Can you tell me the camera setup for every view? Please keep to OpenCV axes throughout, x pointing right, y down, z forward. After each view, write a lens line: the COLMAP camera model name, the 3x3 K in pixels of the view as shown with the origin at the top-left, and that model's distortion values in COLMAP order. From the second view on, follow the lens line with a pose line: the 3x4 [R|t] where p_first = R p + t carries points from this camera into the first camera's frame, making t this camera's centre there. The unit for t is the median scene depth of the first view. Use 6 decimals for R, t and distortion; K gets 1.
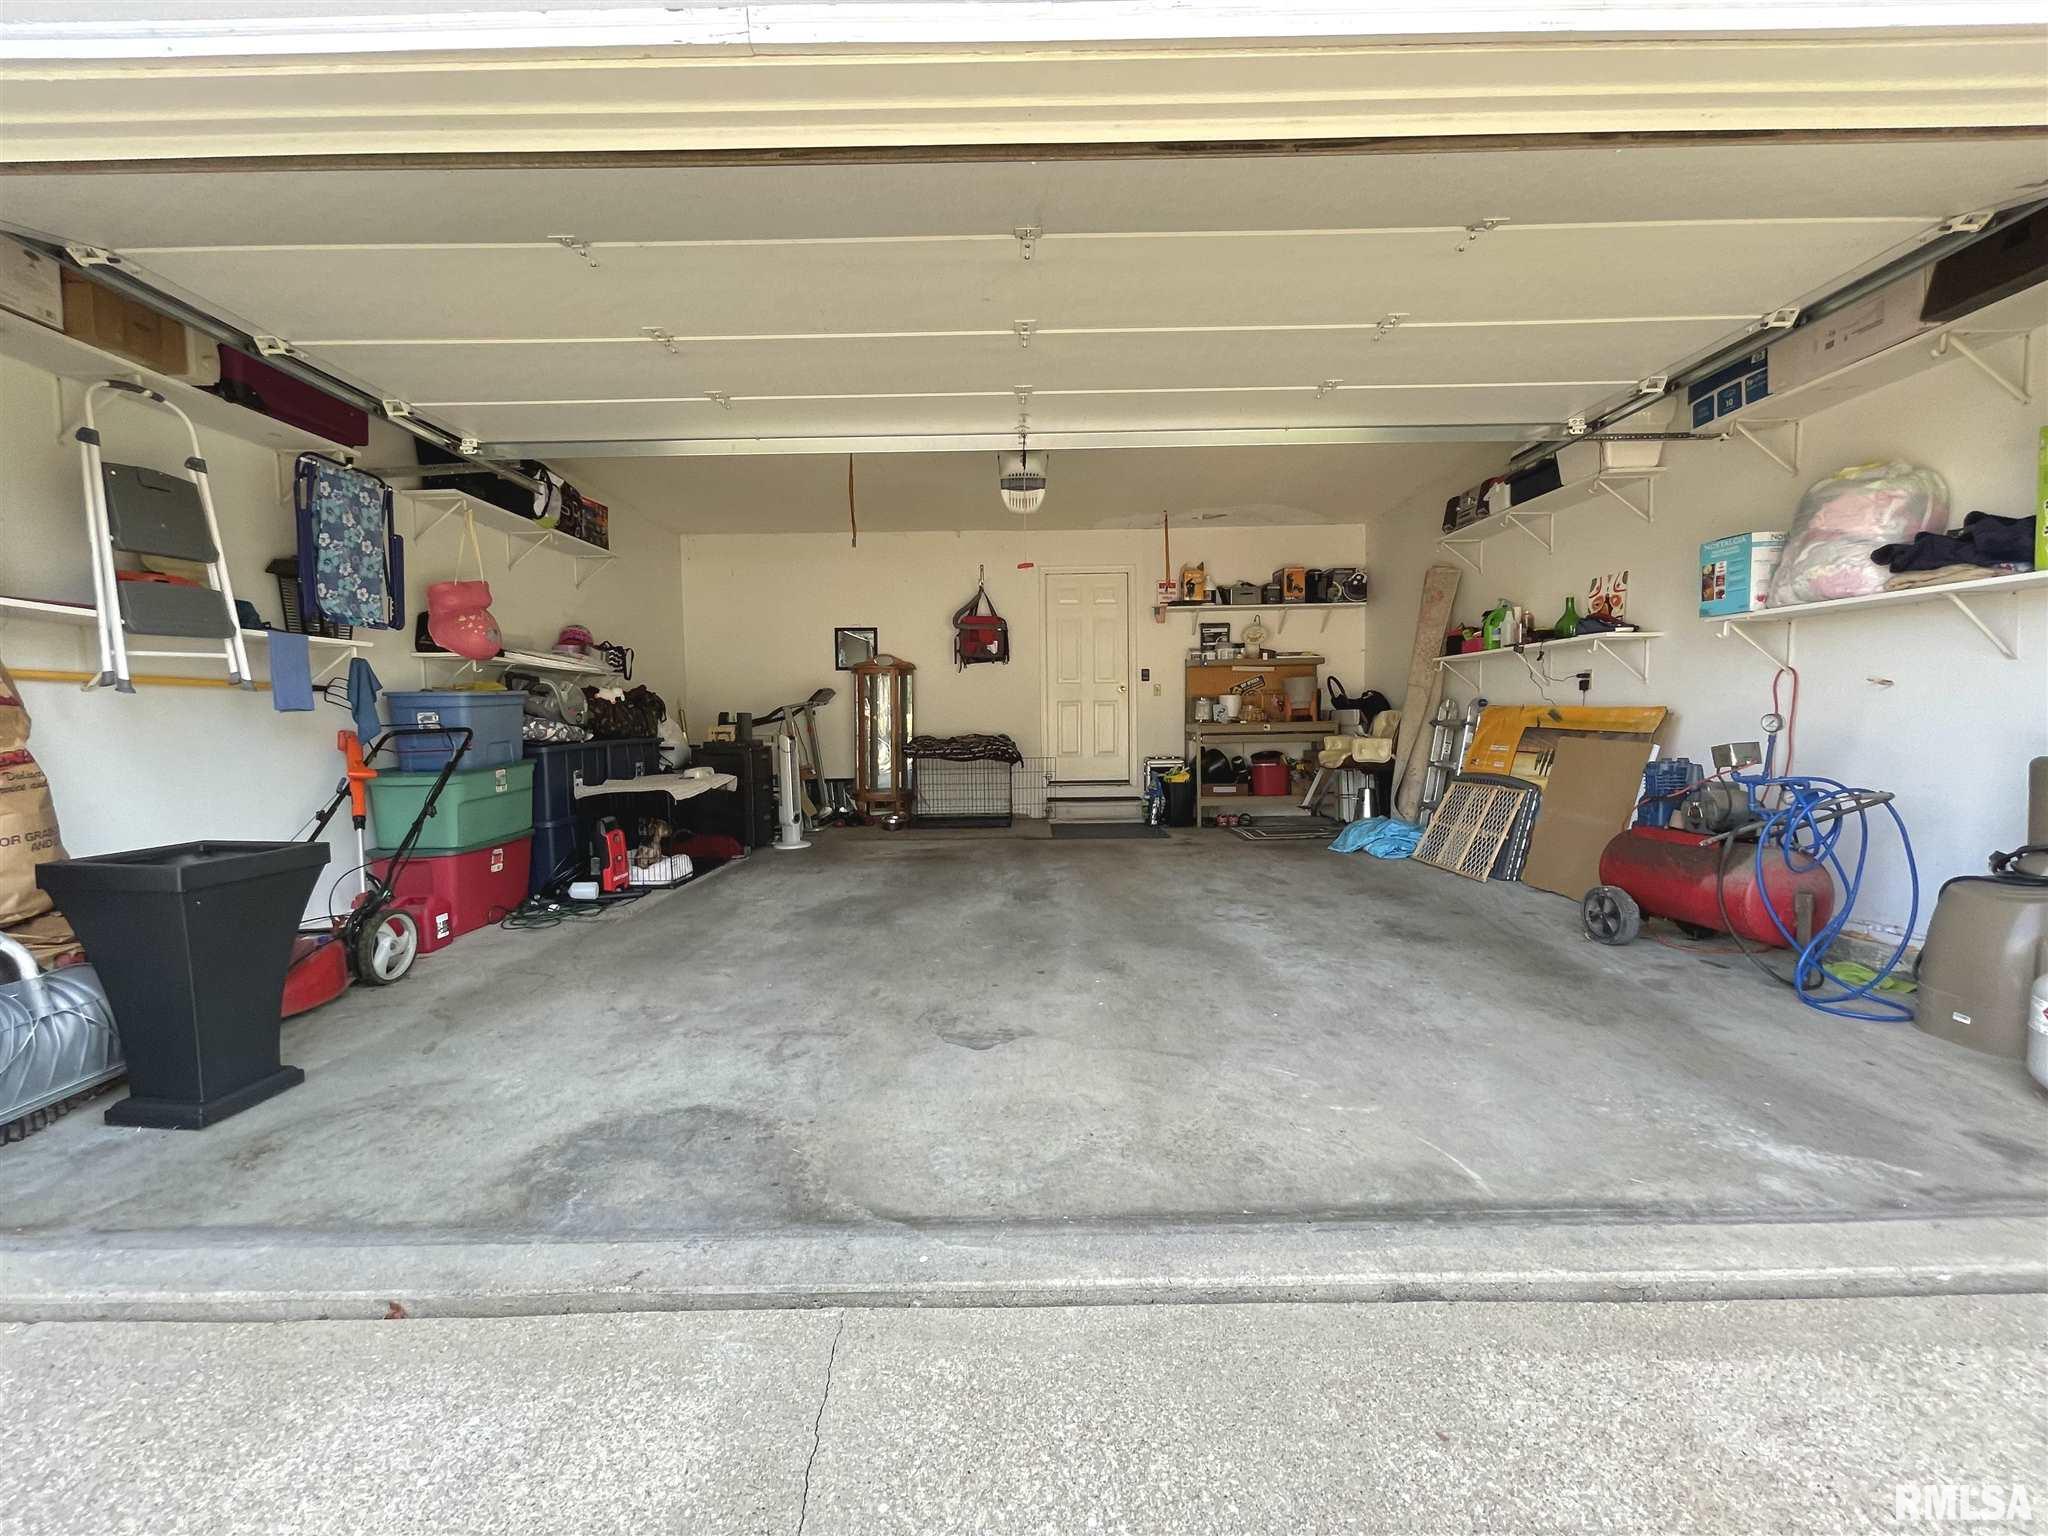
lens RADIAL K [[832.0, 0, 1016.2], [0, 832.0, 758.7], [0, 0, 1]] dist [0.007349, 0.000110]
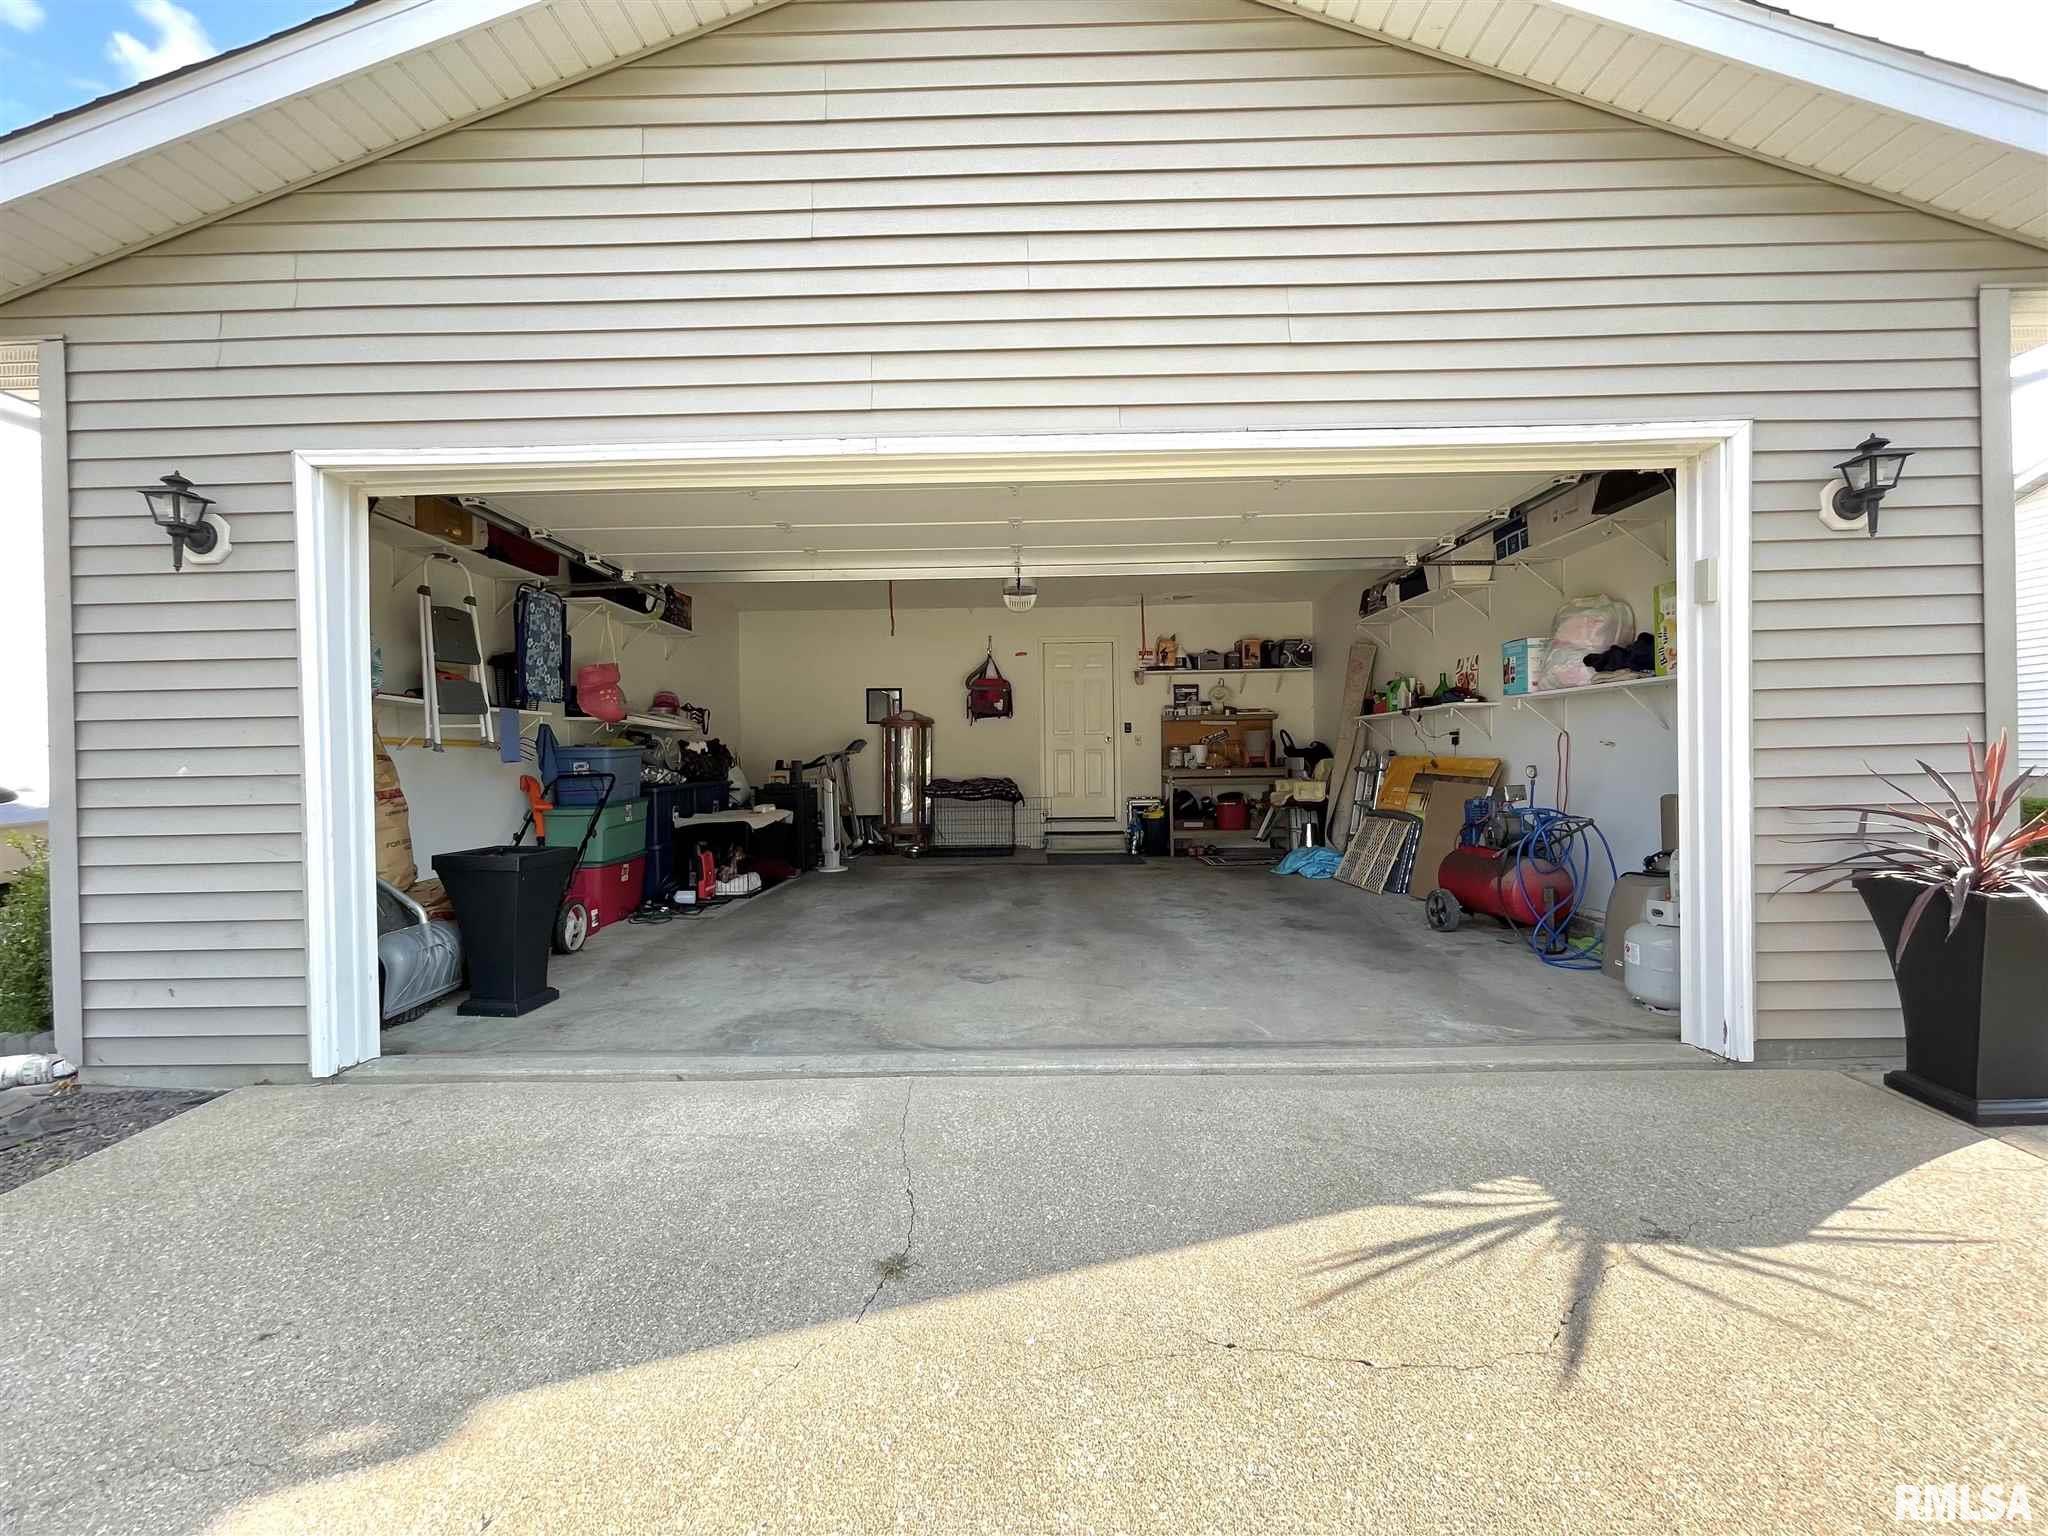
lens RADIAL K [[832.0, 0, 1016.2], [0, 832.0, 758.7], [0, 0, 1]] dist [0.007349, 0.000110]
pose [[0.999935, 0.000695, -0.011397, 0.020256], [-0.001278, 0.998687, -0.051221, 0.008077], [0.011346, 0.051232, 0.998622, -0.365319]]
